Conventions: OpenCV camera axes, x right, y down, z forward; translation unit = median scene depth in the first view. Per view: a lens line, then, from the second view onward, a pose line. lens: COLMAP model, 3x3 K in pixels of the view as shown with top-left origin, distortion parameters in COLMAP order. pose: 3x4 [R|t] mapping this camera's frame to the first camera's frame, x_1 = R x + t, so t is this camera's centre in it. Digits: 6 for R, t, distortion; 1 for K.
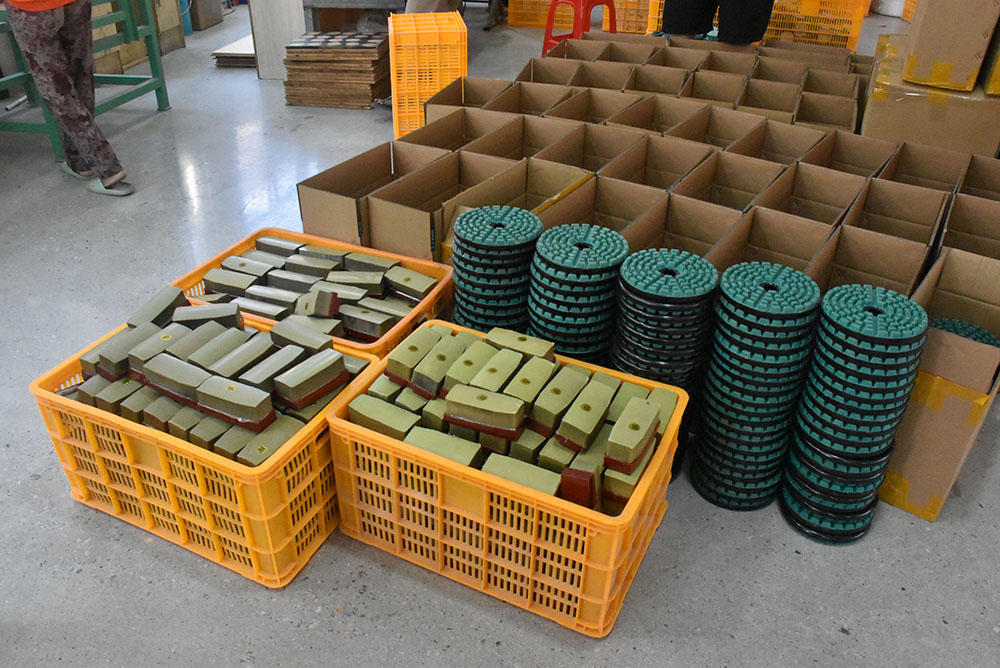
lens RADIAL K [[789.2, 0, 500.0], [0, 789.2, 334.0], [0, 0, 1]] dist [-0.144792, 0.106732]
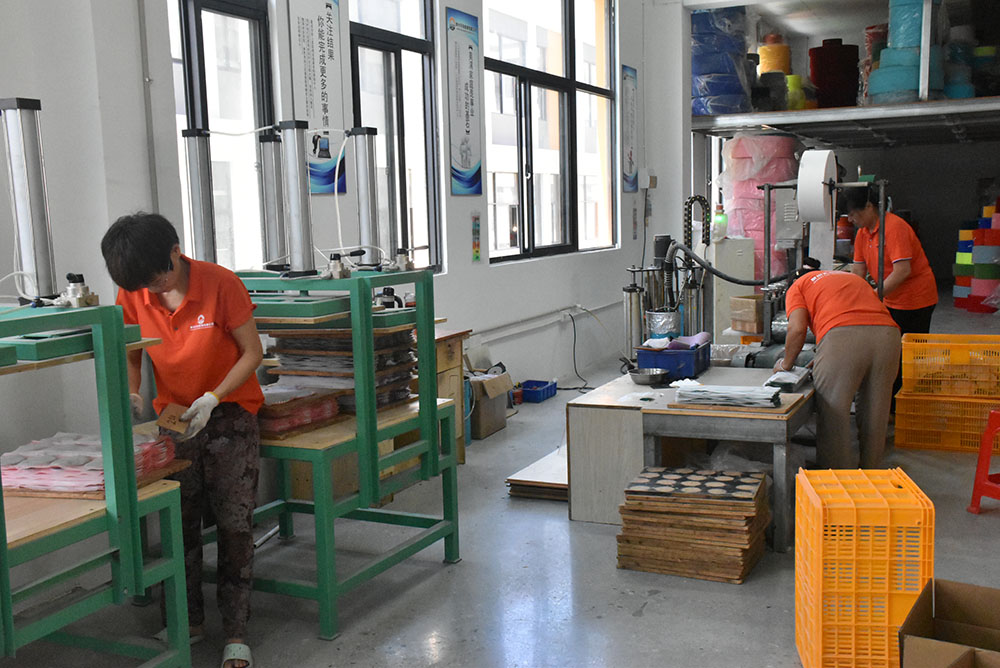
lens RADIAL K [[1041.3, 0, 500.0], [0, 1041.3, 334.0], [0, 0, 1]] dist [-0.041842, 0.245411]
pose [[0.961104, -0.006223, -0.276118, -0.115177], [-0.112720, 0.903854, -0.412725, -0.082121], [0.252139, 0.427796, 0.867996, 0.035746]]
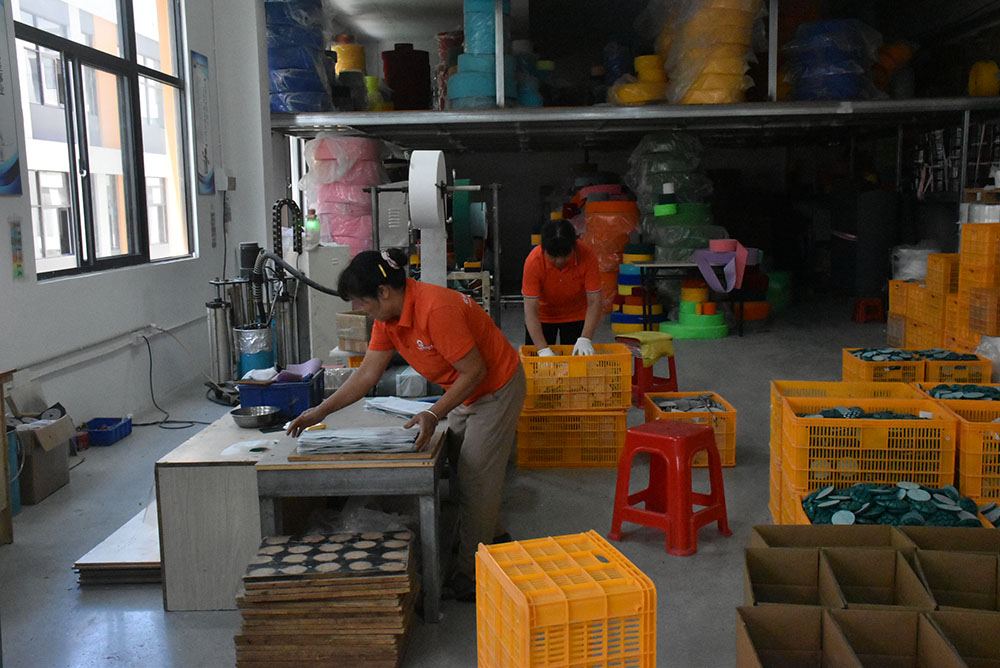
lens RADIAL K [[1041.3, 0, 500.0], [0, 1041.3, 334.0], [0, 0, 1]] dist [-0.041842, 0.245411]
pose [[0.990863, -0.050601, 0.125019, -0.173924], [0.098940, 0.902663, -0.418821, -0.191384], [-0.091657, 0.427363, 0.899422, 0.203698]]
